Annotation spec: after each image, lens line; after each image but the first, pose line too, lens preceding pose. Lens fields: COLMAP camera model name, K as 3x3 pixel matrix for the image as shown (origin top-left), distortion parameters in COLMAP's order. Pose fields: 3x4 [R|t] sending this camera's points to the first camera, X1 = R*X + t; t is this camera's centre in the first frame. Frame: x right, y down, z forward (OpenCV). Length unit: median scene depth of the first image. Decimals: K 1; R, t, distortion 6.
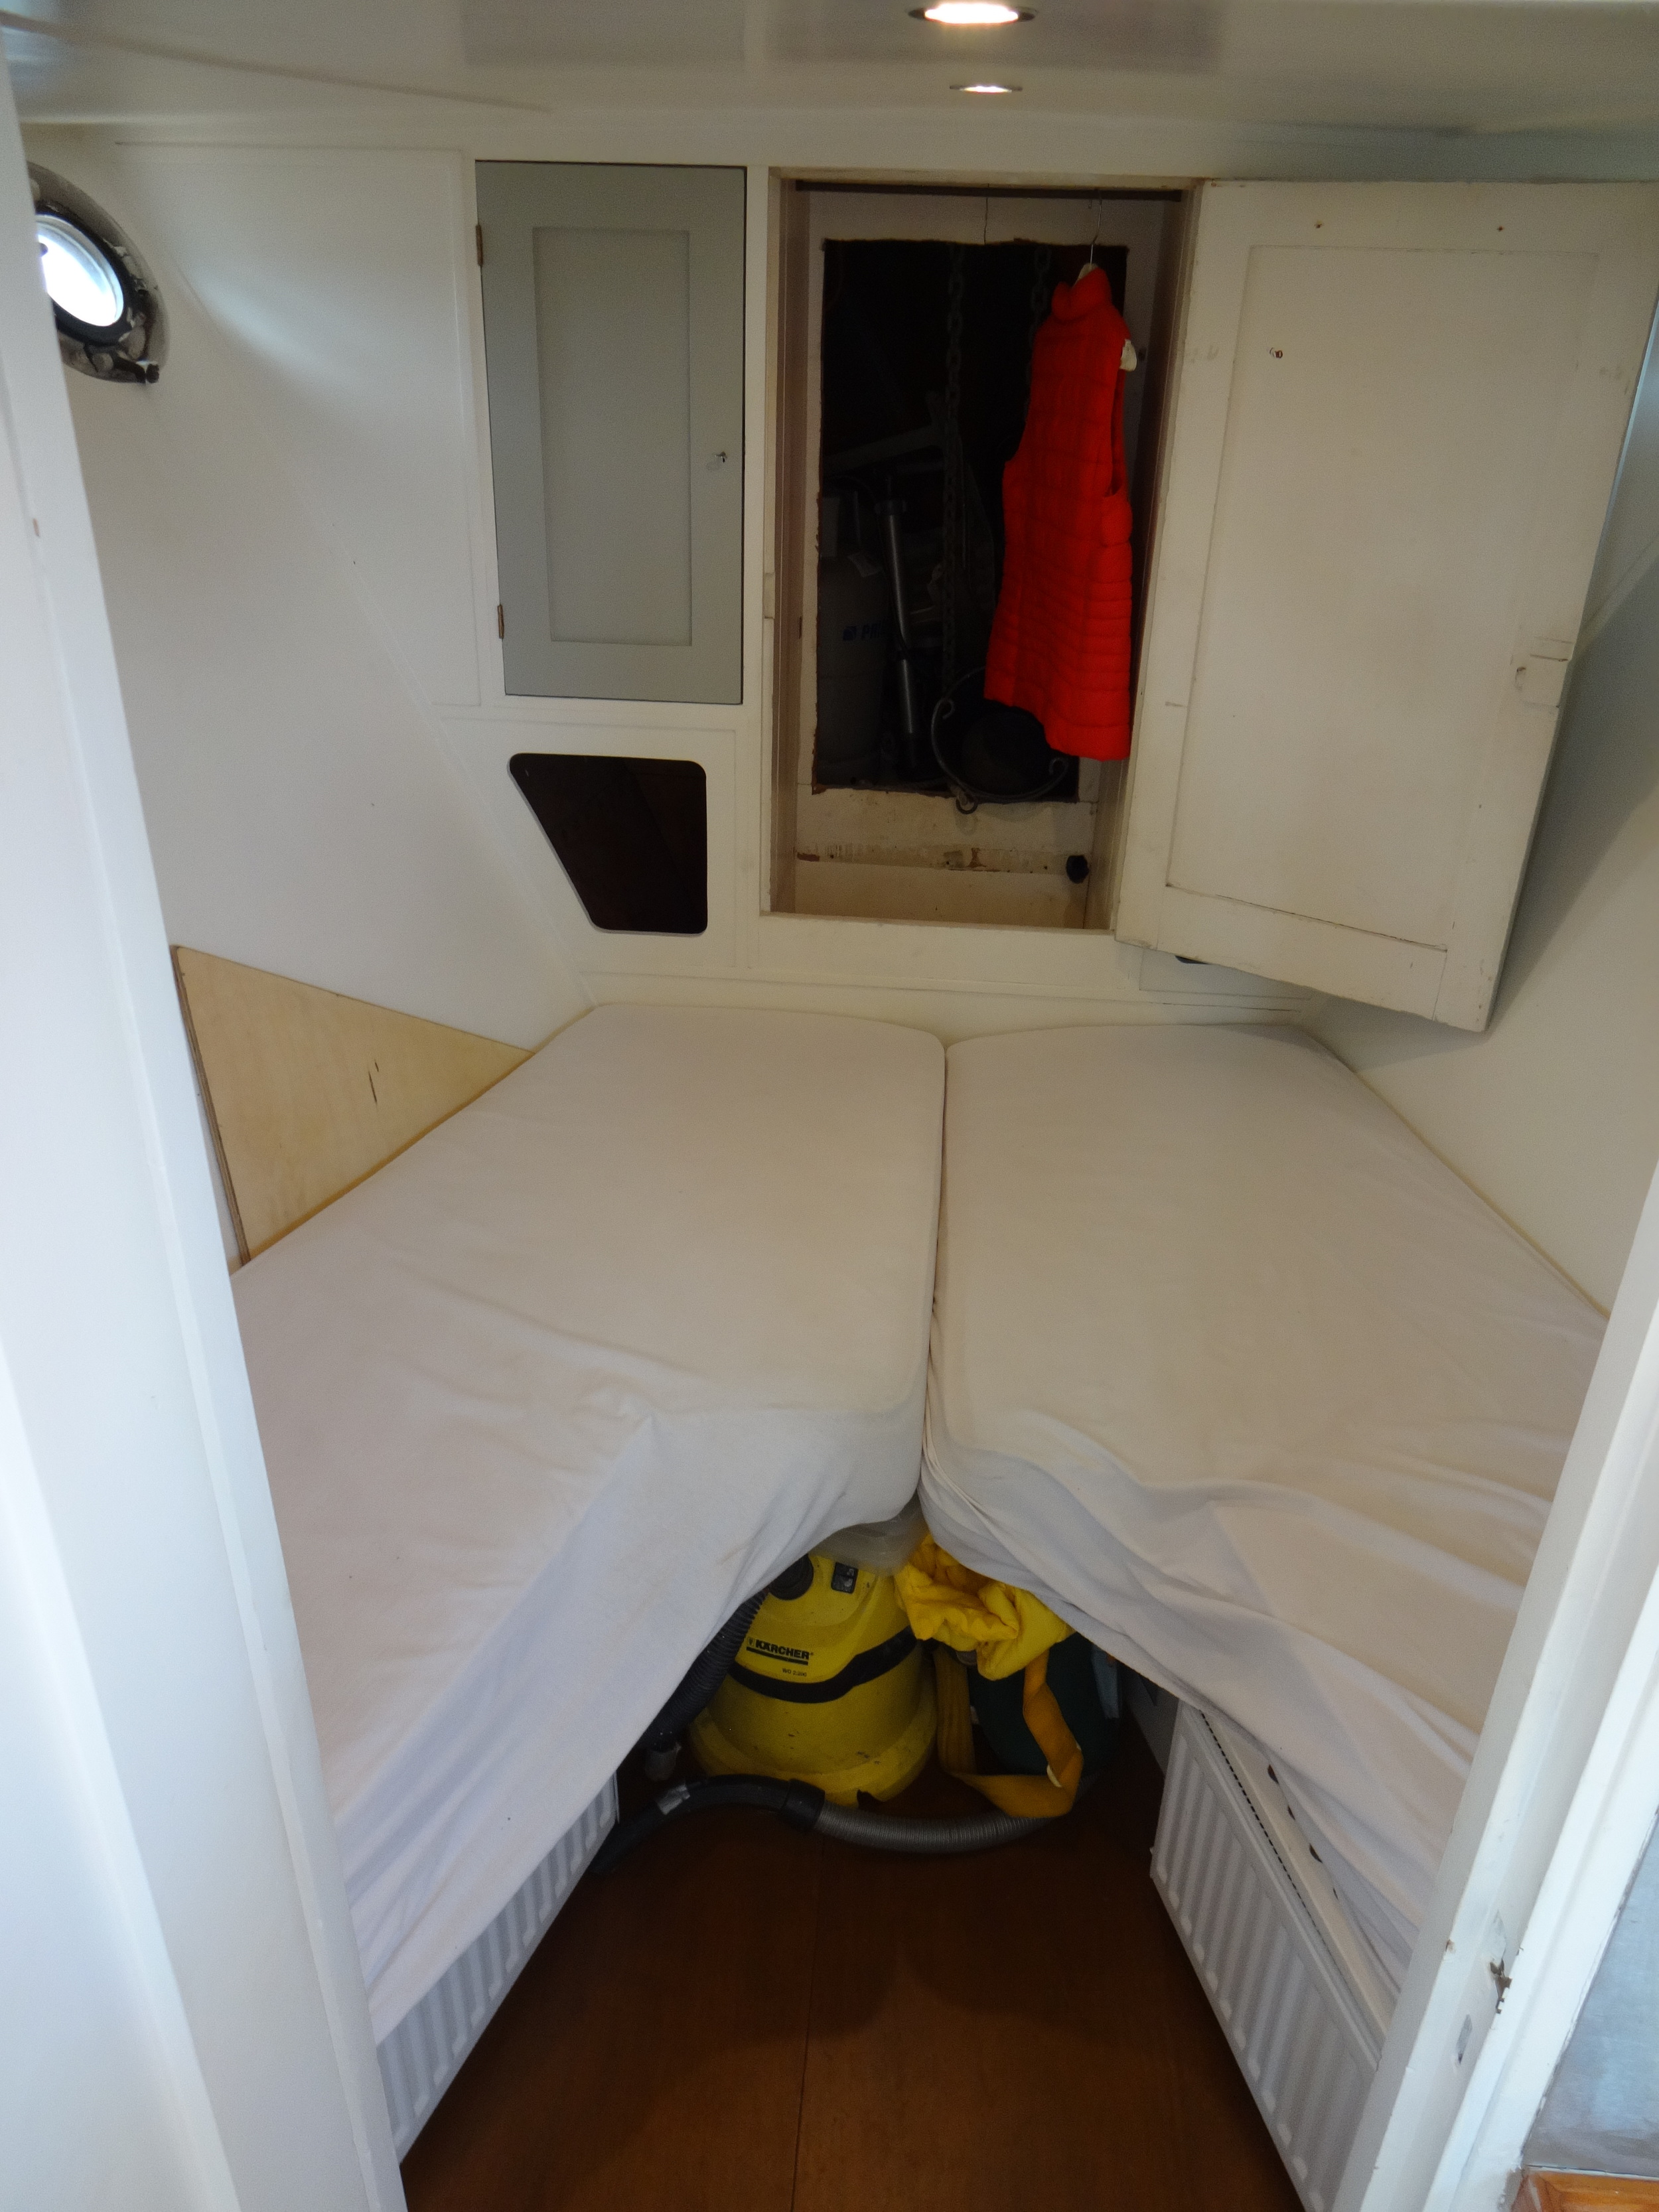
lens RADIAL K [[1622.3, 0, 828.7], [0, 1622.3, 1150.3], [0, 0, 1]] dist [-0.012252, 0.011615]
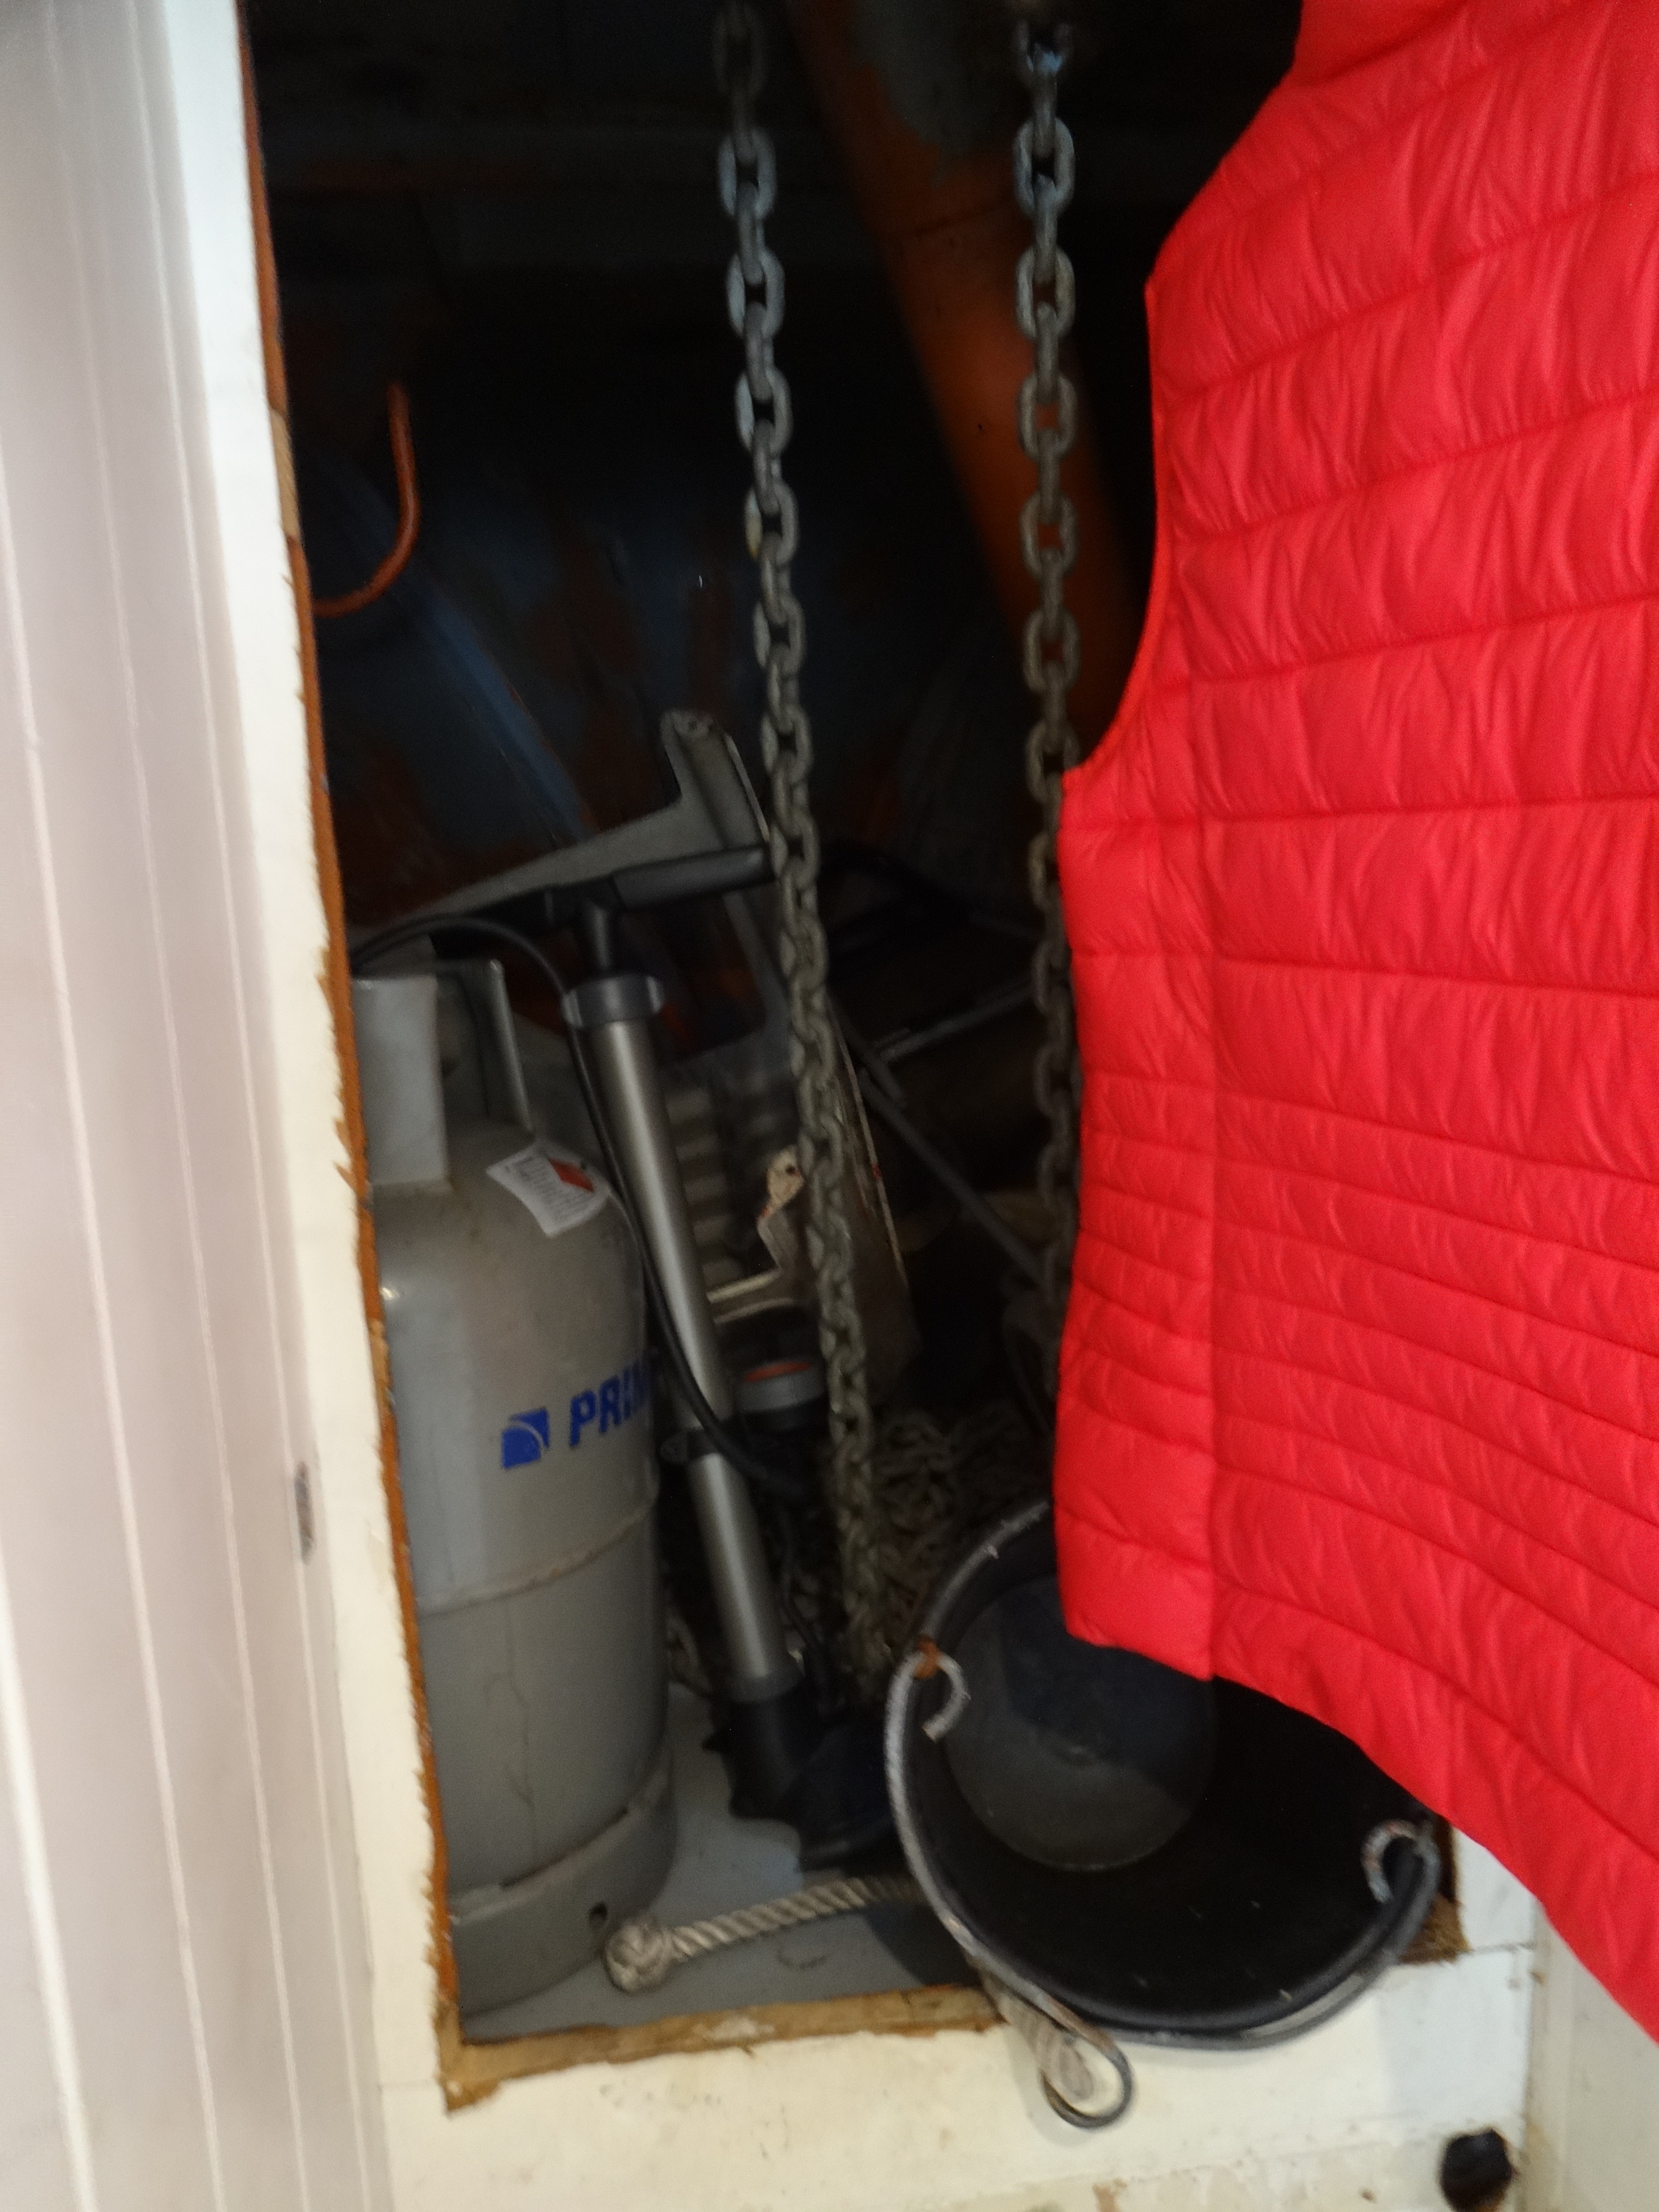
lens RADIAL K [[1622.3, 0, 828.7], [0, 1622.3, 1150.3], [0, 0, 1]] dist [-0.012252, 0.011615]
pose [[0.975635, -0.111739, 0.188813, 0.017104], [0.162821, 0.945575, -0.281740, -0.285454], [-0.147056, 0.305619, 0.940729, 0.735283]]
